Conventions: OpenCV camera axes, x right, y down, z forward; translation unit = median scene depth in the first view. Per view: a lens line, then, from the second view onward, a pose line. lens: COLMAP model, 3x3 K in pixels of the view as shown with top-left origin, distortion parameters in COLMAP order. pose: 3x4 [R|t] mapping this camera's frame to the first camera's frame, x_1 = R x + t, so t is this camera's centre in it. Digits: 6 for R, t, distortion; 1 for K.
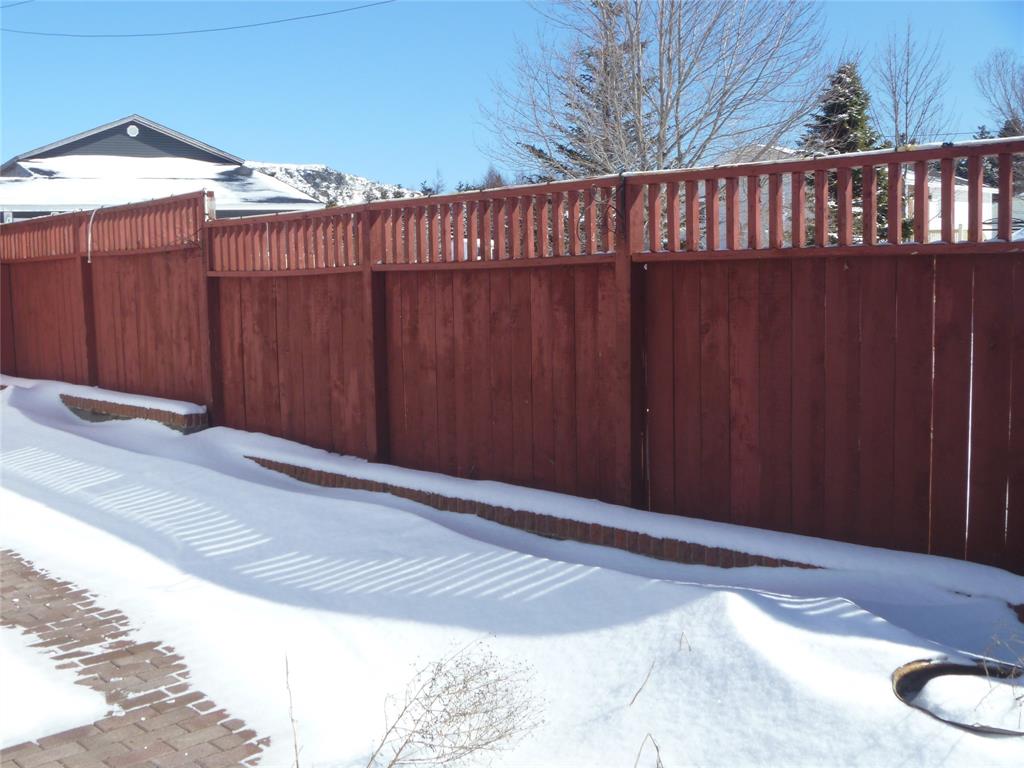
lens RADIAL K [[1047.2, 0, 512.0], [0, 1047.2, 384.0], [0, 0, 1]] dist [-0.115279, 0.042237]
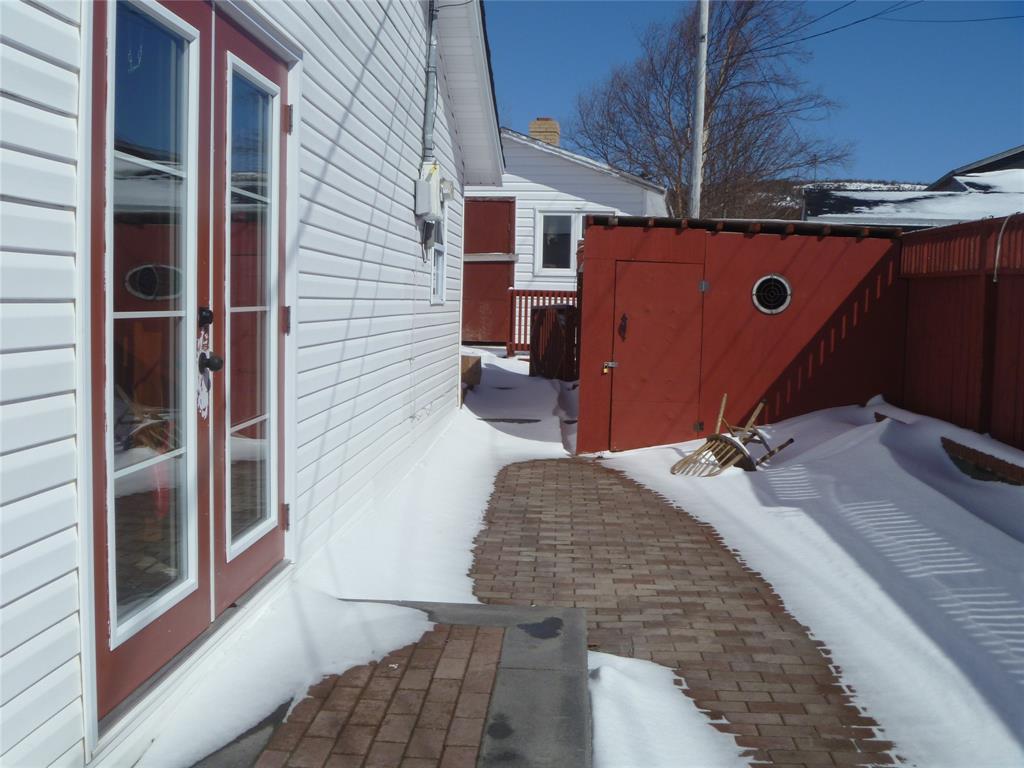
lens RADIAL K [[1047.2, 0, 512.0], [0, 1047.2, 384.0], [0, 0, 1]] dist [-0.115279, 0.042237]
pose [[0.657677, 0.104305, -0.746044, -0.056130], [-0.117527, 0.992447, 0.035149, -0.023044], [0.744075, 0.064563, 0.664969, 0.197104]]
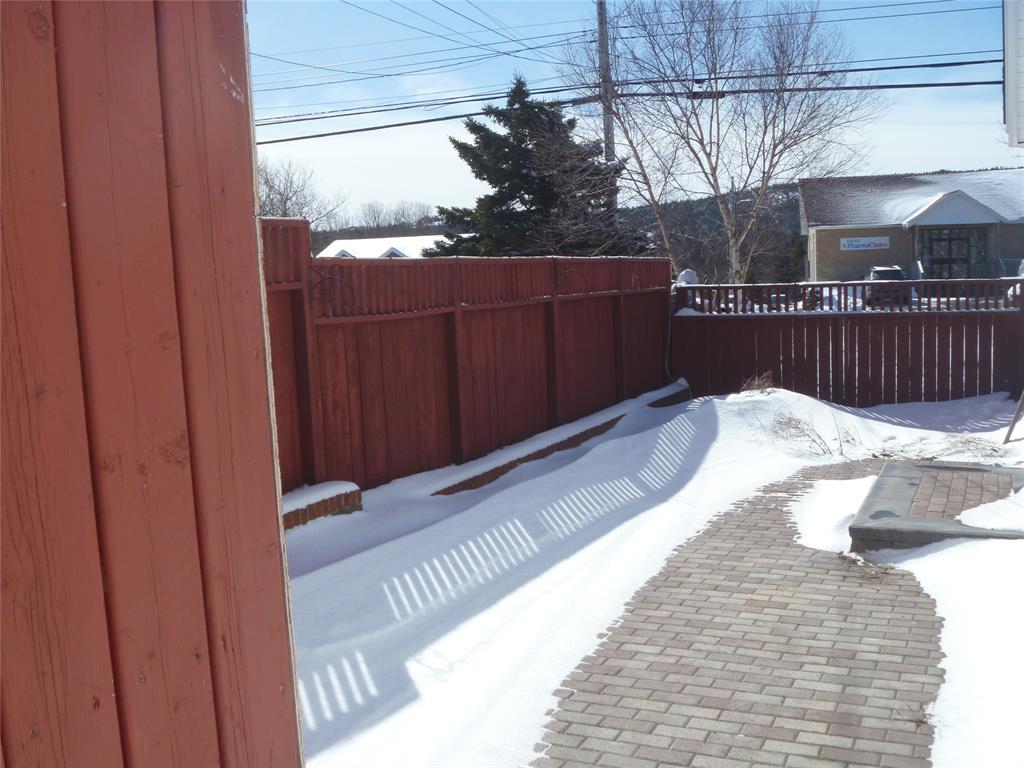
lens RADIAL K [[1047.2, 0, 512.0], [0, 1047.2, 384.0], [0, 0, 1]] dist [-0.115279, 0.042237]
pose [[-0.325859, -0.057910, 0.943643, -1.048534], [0.145367, 0.983184, 0.110535, -0.116939], [-0.934176, 0.173194, -0.311961, 1.038663]]
